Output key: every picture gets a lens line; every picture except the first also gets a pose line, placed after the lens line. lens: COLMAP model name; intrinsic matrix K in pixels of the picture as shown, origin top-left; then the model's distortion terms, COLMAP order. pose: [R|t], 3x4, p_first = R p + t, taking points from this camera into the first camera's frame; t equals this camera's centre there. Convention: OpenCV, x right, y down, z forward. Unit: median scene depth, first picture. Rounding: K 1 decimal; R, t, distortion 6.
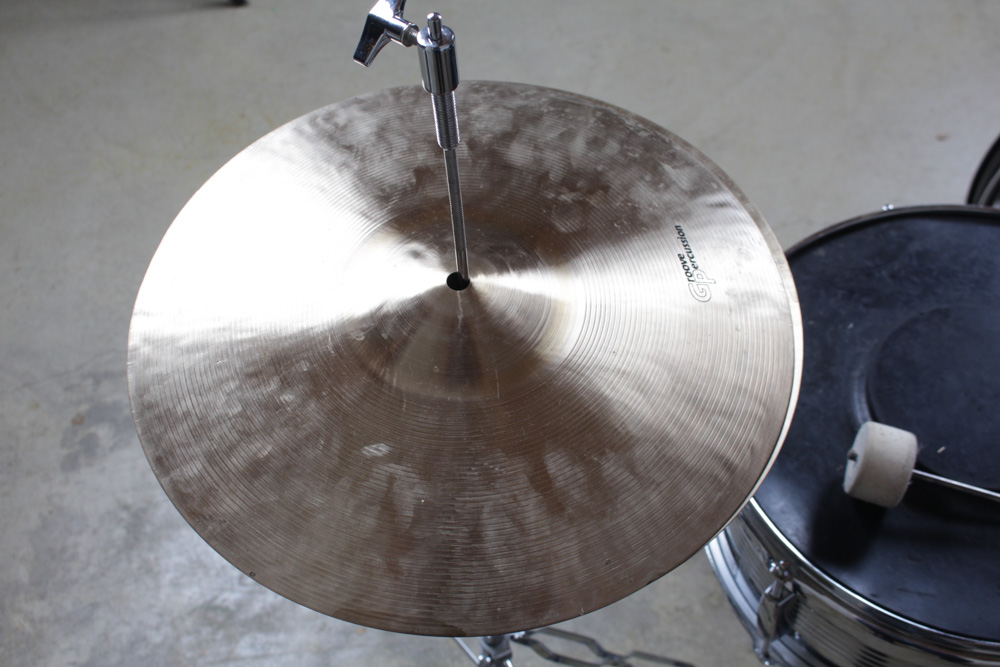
lens RADIAL K [[1141.6, 0, 500.4], [0, 1141.6, 332.1], [0, 0, 1]] dist [-0.095585, 0.000000]
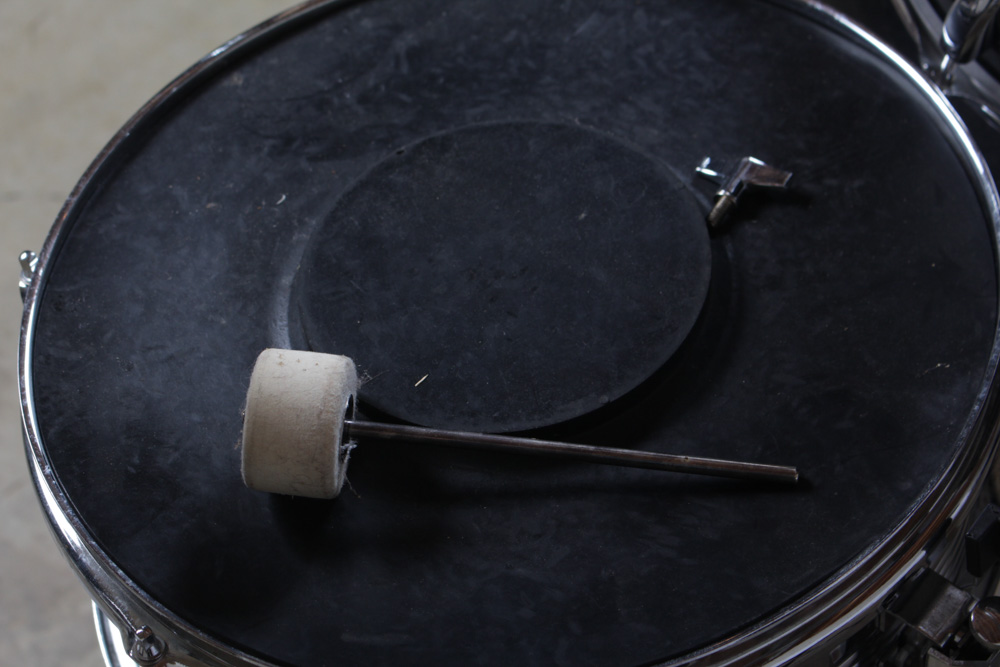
lens RADIAL K [[2360.9, 0, 500.4], [0, 2360.9, 334.1], [0, 0, 1]] dist [0.036790, 0.000000]
pose [[0.978782, -0.162318, 0.125053, 0.257648], [0.168498, 0.984871, -0.040473, 0.119308], [-0.116591, 0.060685, 0.991324, -0.118048]]
